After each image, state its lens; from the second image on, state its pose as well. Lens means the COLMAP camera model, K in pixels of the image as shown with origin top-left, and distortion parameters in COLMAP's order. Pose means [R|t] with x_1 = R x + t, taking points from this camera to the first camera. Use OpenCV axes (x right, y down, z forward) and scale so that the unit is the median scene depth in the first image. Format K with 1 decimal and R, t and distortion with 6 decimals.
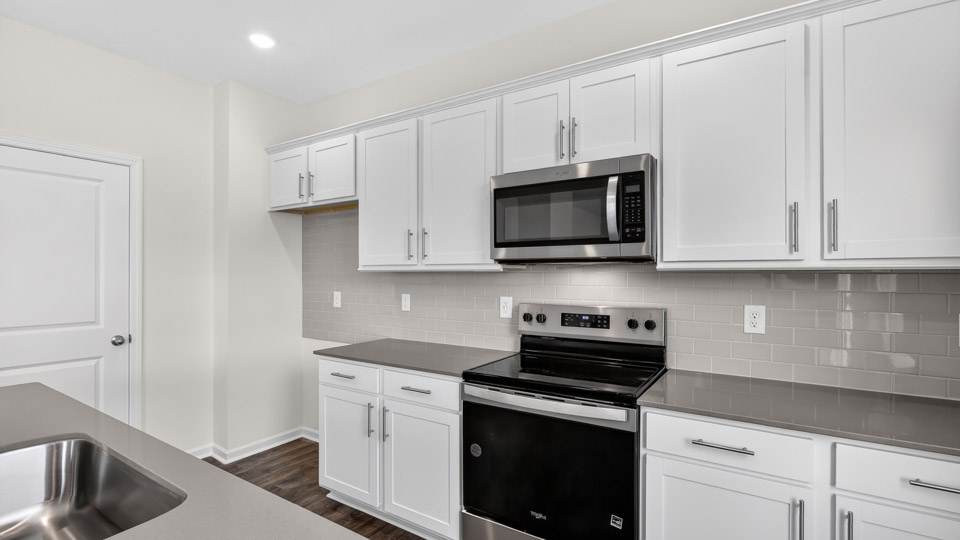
lens RADIAL K [[441.7, 0, 482.4], [0, 441.7, 270.1], [0, 0, 1]] dist [-0.000911, 0.000268]
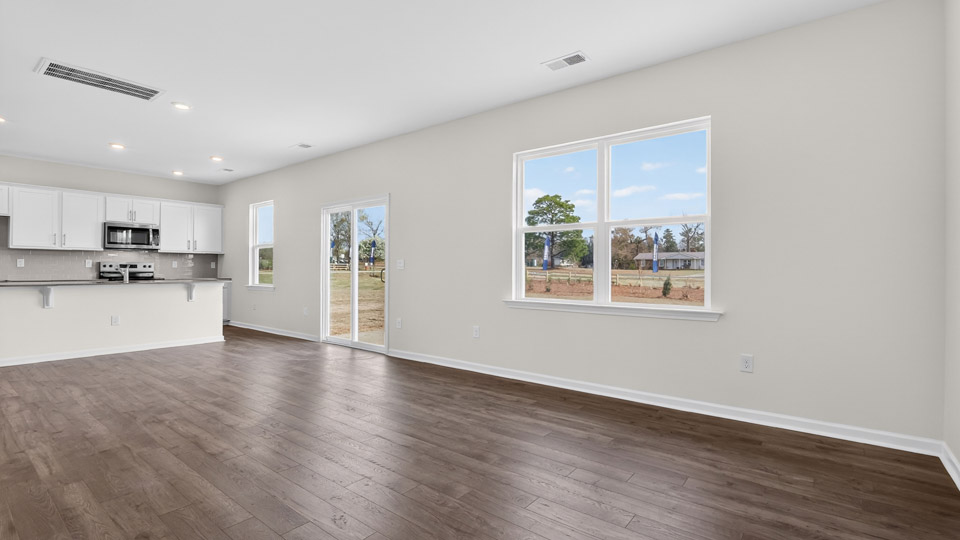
lens RADIAL K [[441.7, 0, 480.0], [0, 441.7, 266.6], [0, 0, 1]] dist [-0.000911, 0.000268]
pose [[0.086271, 0.004082, 0.996263, -2.825891], [-0.012063, 0.999923, -0.003052, 0.091025], [-0.996199, -0.011755, 0.086313, -1.937955]]
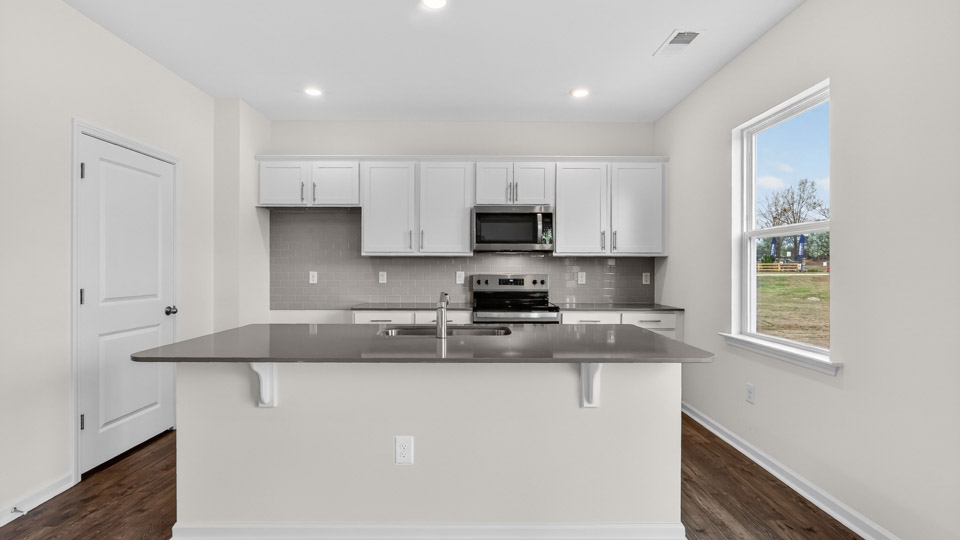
lens RADIAL K [[441.7, 0, 480.2], [0, 441.7, 268.6], [0, 0, 1]] dist [-0.000911, 0.000268]
pose [[0.832150, -0.001057, 0.554550, -0.933419], [-0.006255, 0.999917, 0.011292, 0.031598], [-0.554516, -0.012866, 0.832074, -0.539686]]
